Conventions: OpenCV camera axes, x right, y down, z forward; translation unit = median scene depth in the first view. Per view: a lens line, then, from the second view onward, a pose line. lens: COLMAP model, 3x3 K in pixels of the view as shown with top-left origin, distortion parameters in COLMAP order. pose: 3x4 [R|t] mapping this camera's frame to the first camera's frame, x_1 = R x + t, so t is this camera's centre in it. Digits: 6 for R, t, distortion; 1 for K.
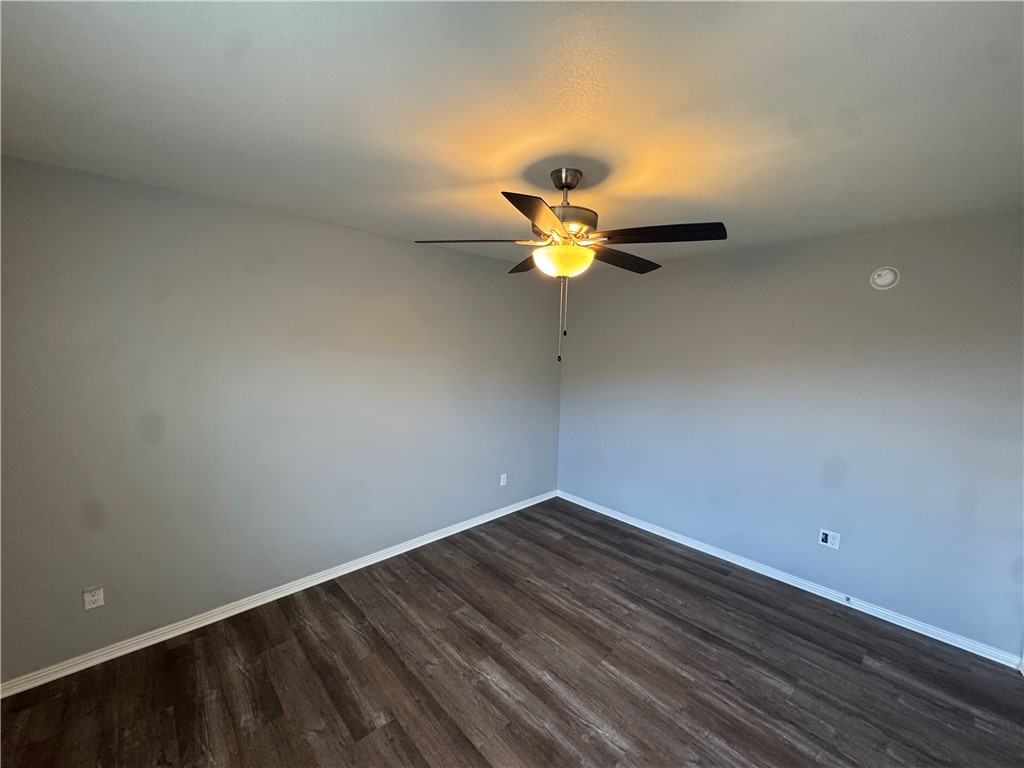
lens RADIAL K [[408.6, 0, 511.0], [0, 408.6, 380.7], [0, 0, 1]] dist [-0.001970, 0.000046]
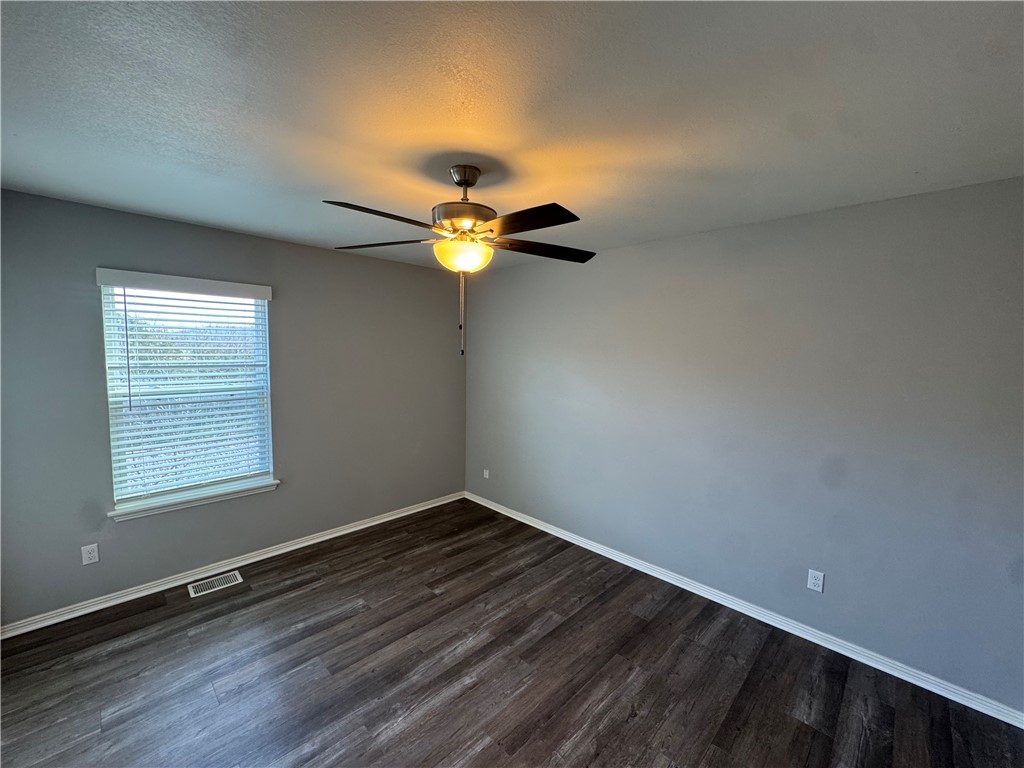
lens RADIAL K [[408.6, 0, 510.9], [0, 408.6, 385.1], [0, 0, 1]] dist [-0.001970, 0.000046]
pose [[0.039716, 0.060662, -0.997368, 0.924327], [-0.108202, 0.992547, 0.056060, -0.036745], [0.993335, 0.105691, 0.045983, 0.886403]]
